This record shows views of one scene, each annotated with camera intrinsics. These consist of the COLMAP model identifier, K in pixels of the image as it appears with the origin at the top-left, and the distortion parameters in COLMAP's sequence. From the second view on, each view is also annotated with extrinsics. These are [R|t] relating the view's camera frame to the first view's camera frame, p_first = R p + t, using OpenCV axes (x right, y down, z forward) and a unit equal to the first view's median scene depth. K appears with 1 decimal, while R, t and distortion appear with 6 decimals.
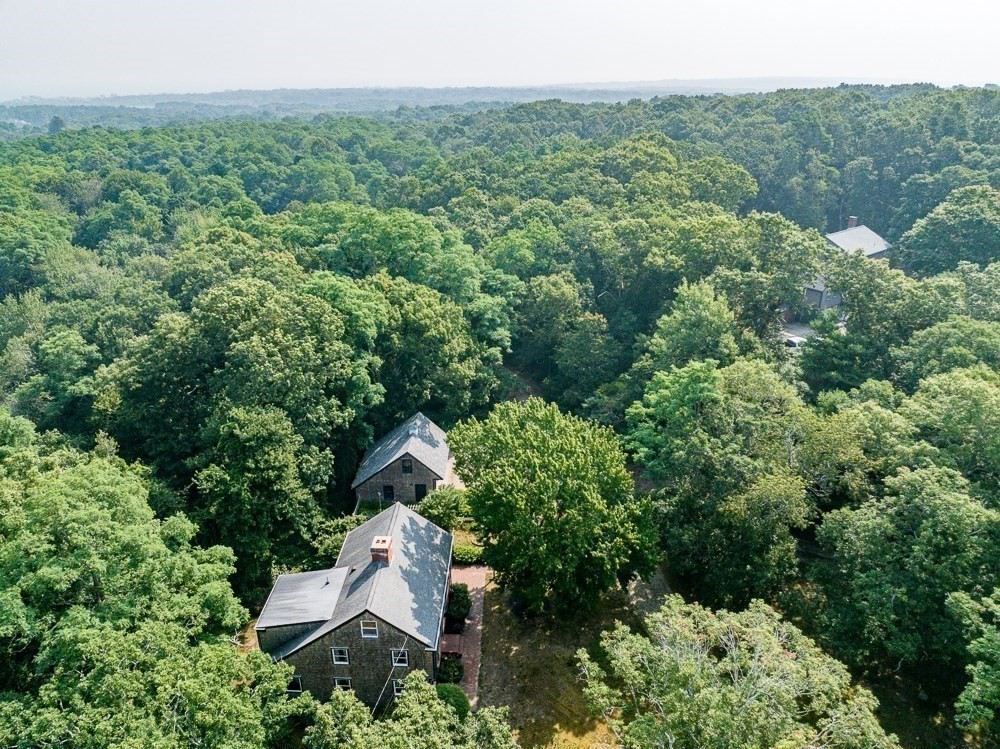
lens RADIAL K [[702.1, 0, 500.0], [0, 702.1, 374.5], [0, 0, 1]] dist [-0.000377, -0.000034]
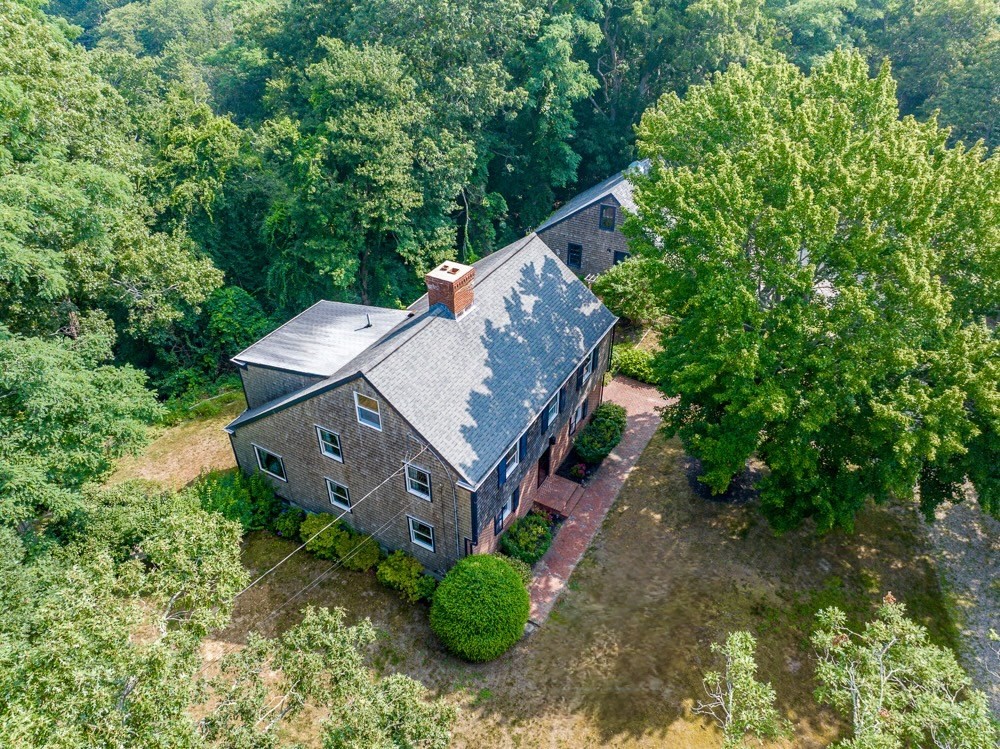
lens RADIAL K [[693.4, 0, 500.0], [0, 693.4, 374.5], [0, 0, 1]] dist [-0.059569, -0.000541]
pose [[0.883089, 0.276009, -0.379438, 0.080244], [-0.183618, 0.947476, 0.261864, 0.165605], [0.431786, -0.161577, 0.887386, 0.532117]]
